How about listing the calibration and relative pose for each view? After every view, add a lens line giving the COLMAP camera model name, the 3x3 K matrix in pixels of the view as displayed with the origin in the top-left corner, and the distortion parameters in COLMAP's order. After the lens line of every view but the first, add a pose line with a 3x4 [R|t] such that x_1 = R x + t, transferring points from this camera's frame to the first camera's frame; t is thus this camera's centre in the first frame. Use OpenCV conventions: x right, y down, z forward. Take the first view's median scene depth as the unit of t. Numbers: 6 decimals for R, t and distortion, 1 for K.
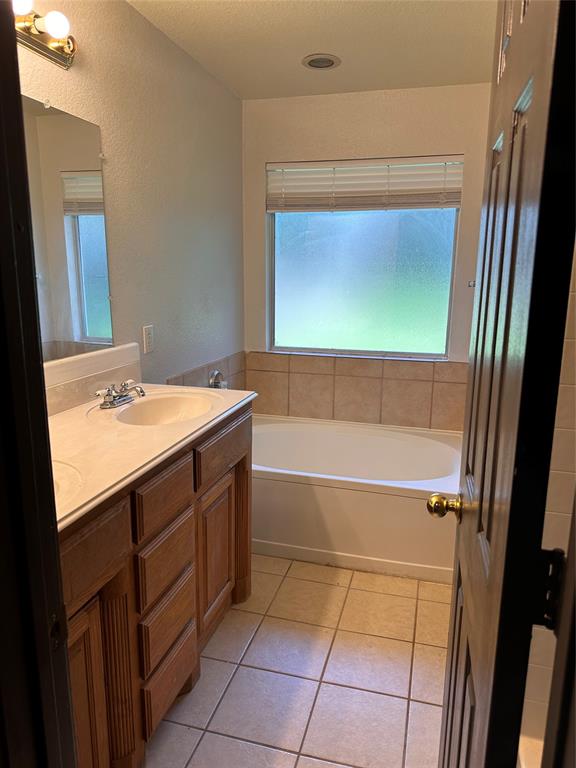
lens RADIAL K [[538.4, 0, 289.8], [0, 538.4, 382.2], [0, 0, 1]] dist [0.025023, -0.040458]
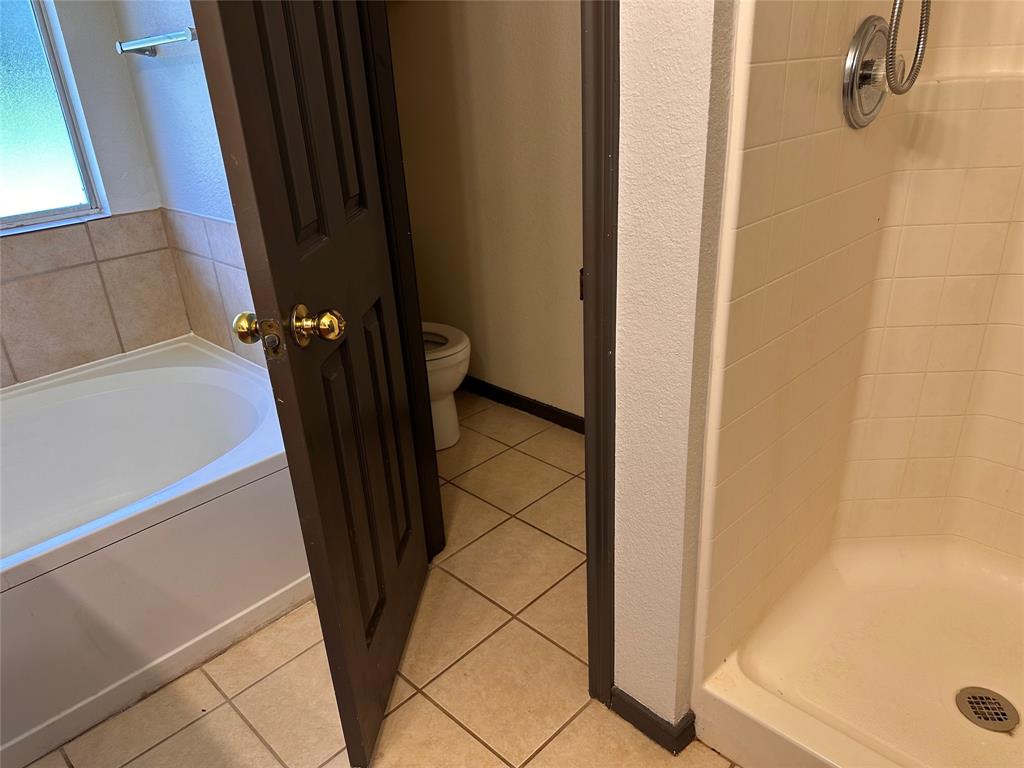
lens RADIAL K [[717.8, 0, 512.2], [0, 717.8, 393.3], [0, 0, 1]] dist [0.025023, -0.040458]
pose [[0.484292, -0.404507, 0.775781, -0.118569], [0.228757, 0.914400, 0.333981, -0.025367], [-0.844472, 0.015721, 0.535370, 0.315061]]
